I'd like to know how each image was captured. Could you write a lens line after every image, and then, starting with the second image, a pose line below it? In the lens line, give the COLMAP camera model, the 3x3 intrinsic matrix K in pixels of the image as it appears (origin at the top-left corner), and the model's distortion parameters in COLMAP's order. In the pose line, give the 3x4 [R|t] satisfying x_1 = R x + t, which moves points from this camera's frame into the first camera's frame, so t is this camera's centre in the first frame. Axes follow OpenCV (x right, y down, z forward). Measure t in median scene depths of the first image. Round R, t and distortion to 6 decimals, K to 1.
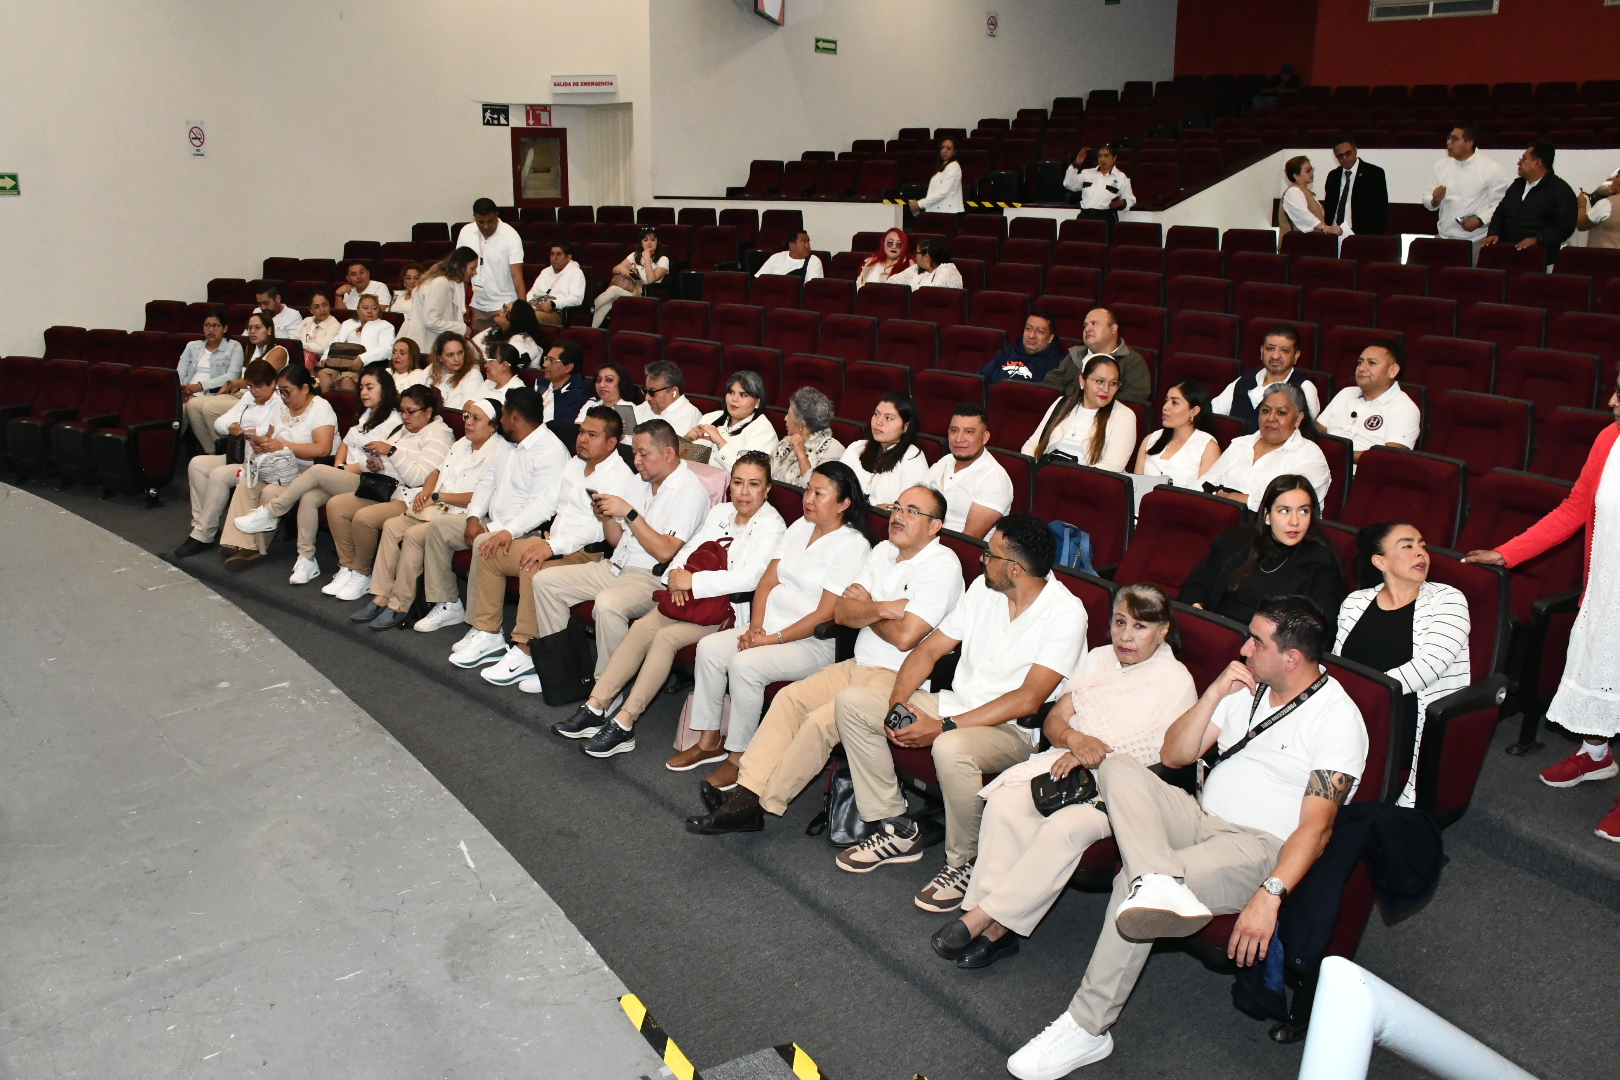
lens RADIAL K [[1206.5, 0, 823.6], [0, 1206.5, 521.0], [0, 0, 1]] dist [-0.103868, 0.059727]
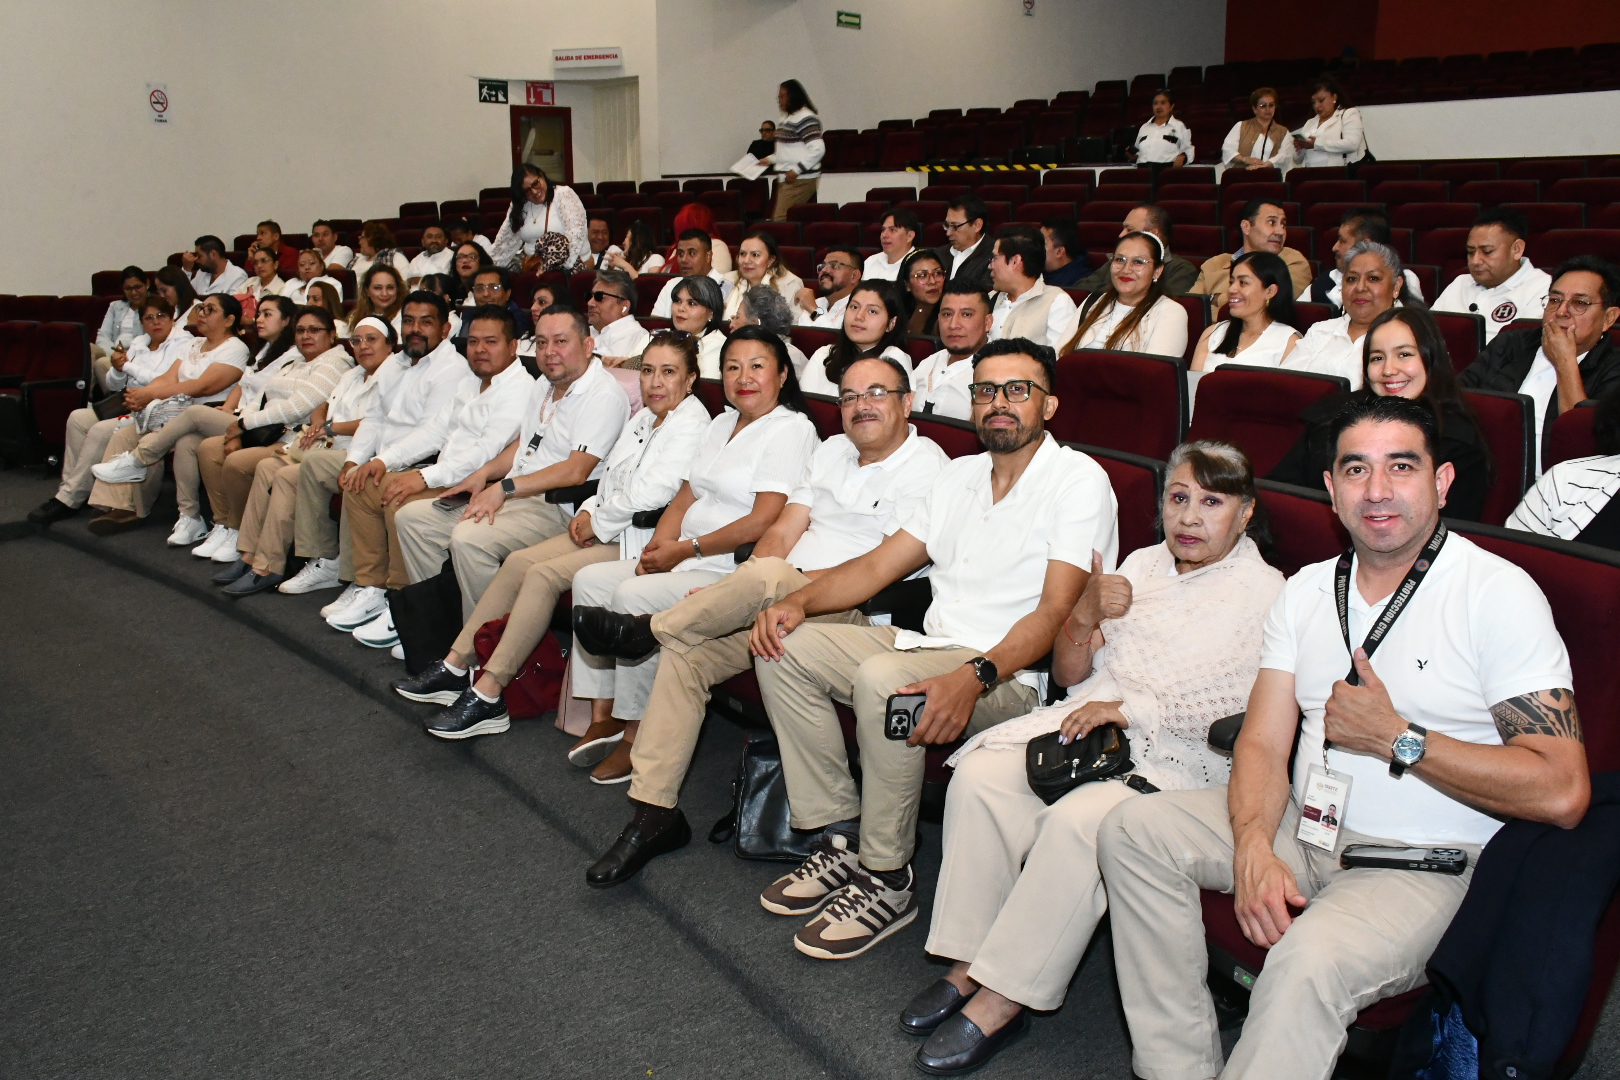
lens RADIAL K [[1290.3, 0, 808.2], [0, 1290.3, 546.3], [0, 0, 1]] dist [-0.153212, 0.117025]
pose [[0.999493, 0.002434, -0.031733, 0.038638], [-0.002105, 0.999944, 0.010405, 0.051378], [0.031756, -0.010333, 0.999442, 0.165704]]
